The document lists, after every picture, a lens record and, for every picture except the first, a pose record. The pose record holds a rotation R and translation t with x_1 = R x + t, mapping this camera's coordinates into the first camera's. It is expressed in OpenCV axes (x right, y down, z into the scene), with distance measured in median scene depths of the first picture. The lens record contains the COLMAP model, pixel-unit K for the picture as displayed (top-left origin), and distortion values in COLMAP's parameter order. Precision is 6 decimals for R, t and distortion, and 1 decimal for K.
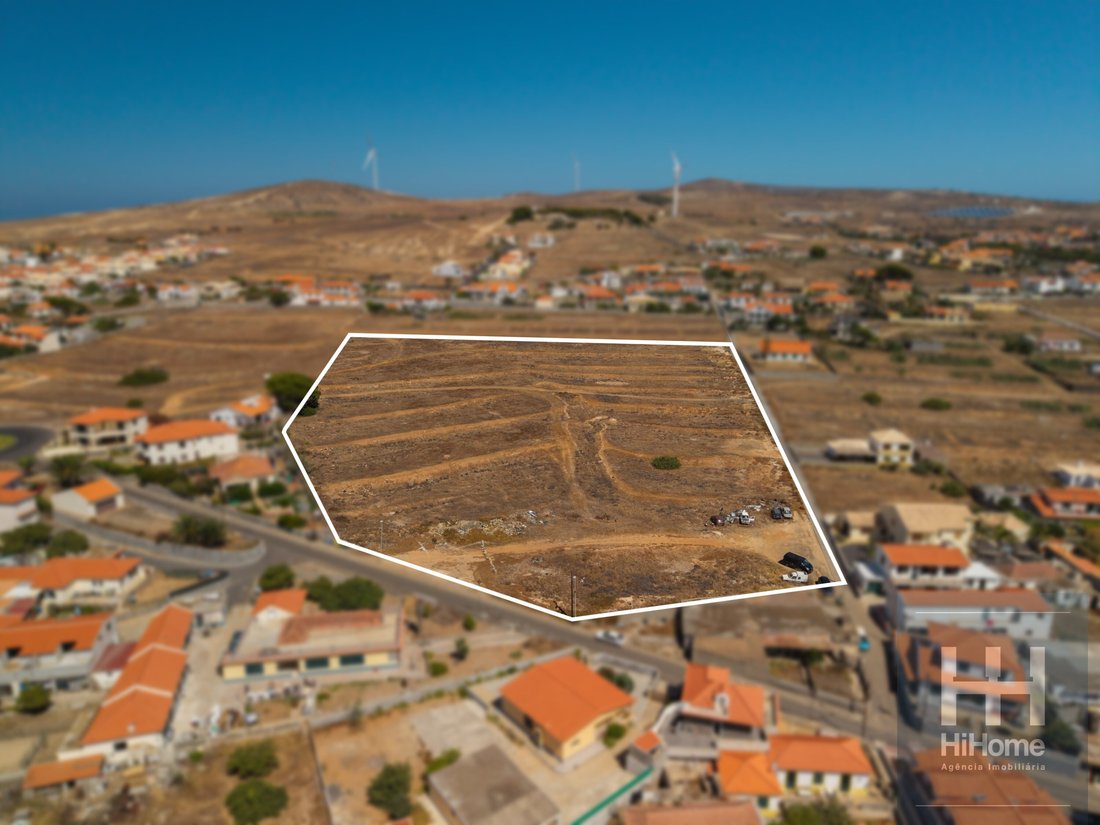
lens RADIAL K [[818.8, 0, 550.0], [0, 818.8, 412.5], [0, 0, 1]] dist [0.063569, -0.085524]
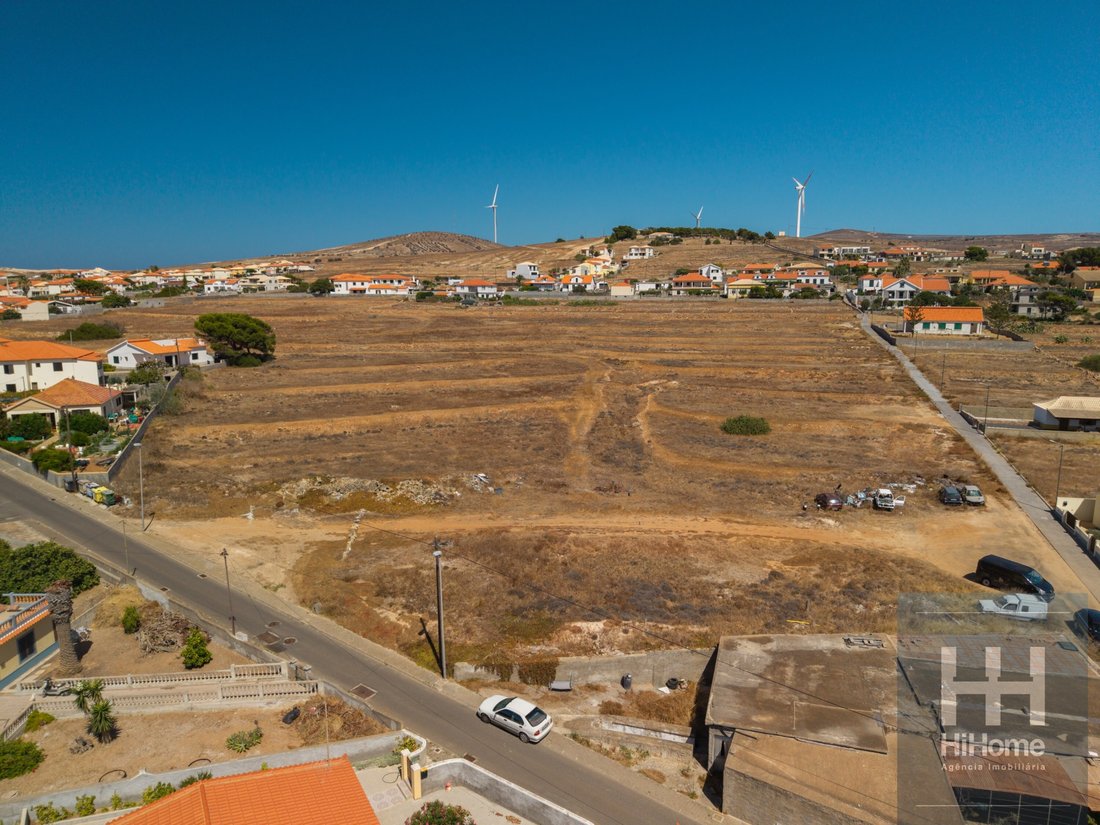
lens RADIAL K [[793.4, 0, 550.0], [0, 793.4, 412.5], [0, 0, 1]] dist [0.002439, 0.001946]
pose [[0.986566, 0.026912, -0.161130, 0.105591], [-0.041770, 0.995106, -0.089547, 0.121531], [0.157931, 0.095074, 0.982862, 0.459205]]
